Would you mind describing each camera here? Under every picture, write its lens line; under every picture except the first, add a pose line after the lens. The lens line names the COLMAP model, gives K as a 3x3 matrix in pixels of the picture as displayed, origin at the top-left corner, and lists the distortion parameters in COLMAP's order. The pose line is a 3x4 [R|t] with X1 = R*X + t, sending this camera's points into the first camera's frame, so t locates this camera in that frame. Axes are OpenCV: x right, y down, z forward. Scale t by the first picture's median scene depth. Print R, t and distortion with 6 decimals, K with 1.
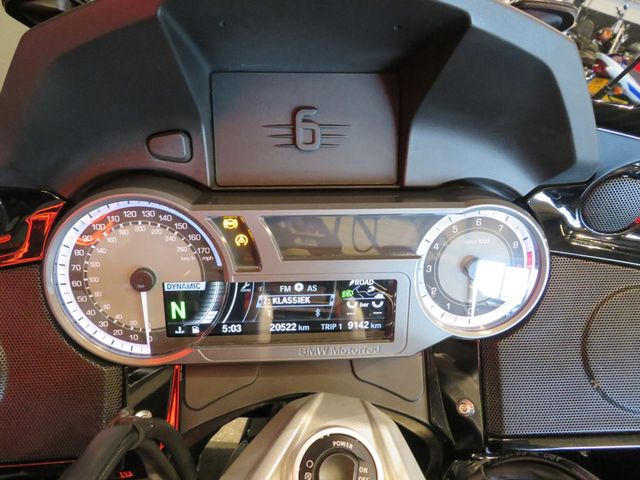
lens RADIAL K [[459.7, 0, 320.0], [0, 459.7, 240.0], [0, 0, 1]] dist [-0.002293, 0.001082]
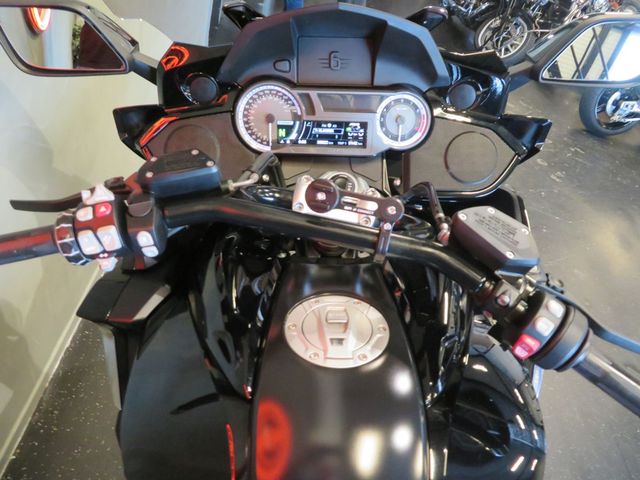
lens RADIAL K [[459.7, 0, 320.0], [0, 459.7, 240.0], [0, 0, 1]] dist [-0.002293, 0.001082]
pose [[0.998125, 0.037924, -0.048040, 0.047722], [-0.033476, 0.995357, 0.090238, 0.510265], [0.051239, -0.088461, 0.994761, -1.590289]]
